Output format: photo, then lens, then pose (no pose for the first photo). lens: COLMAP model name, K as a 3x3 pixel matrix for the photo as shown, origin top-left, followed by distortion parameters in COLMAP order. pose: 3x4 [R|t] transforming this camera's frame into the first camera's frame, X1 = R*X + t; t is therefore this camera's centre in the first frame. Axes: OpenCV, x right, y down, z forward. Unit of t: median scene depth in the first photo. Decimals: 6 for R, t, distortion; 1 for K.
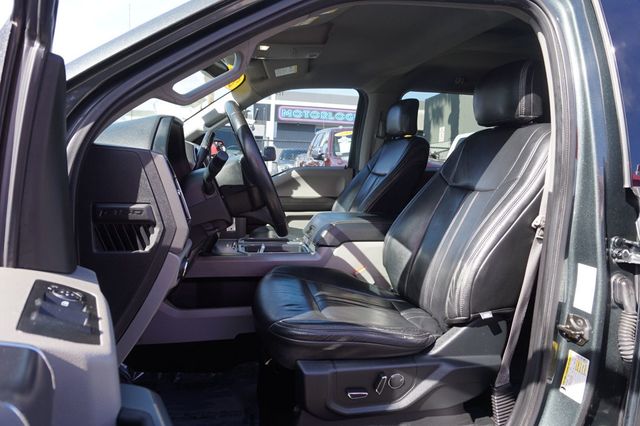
lens RADIAL K [[445.3, 0, 320.0], [0, 445.3, 213.1], [0, 0, 1]] dist [-0.021991, 0.003598]
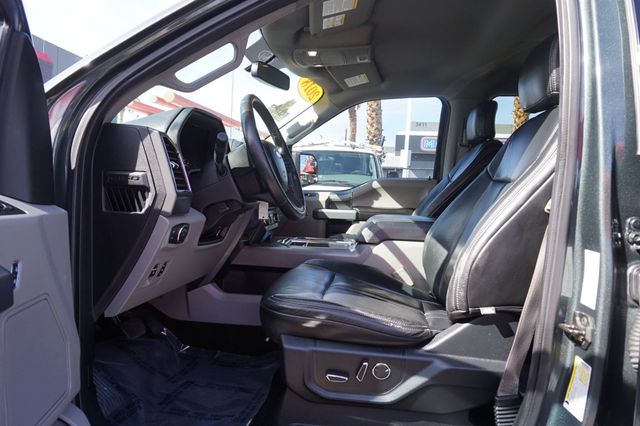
lens RADIAL K [[445.3, 0, 320.5], [0, 445.3, 212.2], [0, 0, 1]] dist [-0.021991, 0.003598]
pose [[0.942980, 0.023074, -0.332049, 0.353683], [-0.049726, 0.996165, -0.071992, 0.116248], [0.329114, 0.084399, 0.940511, 0.043527]]
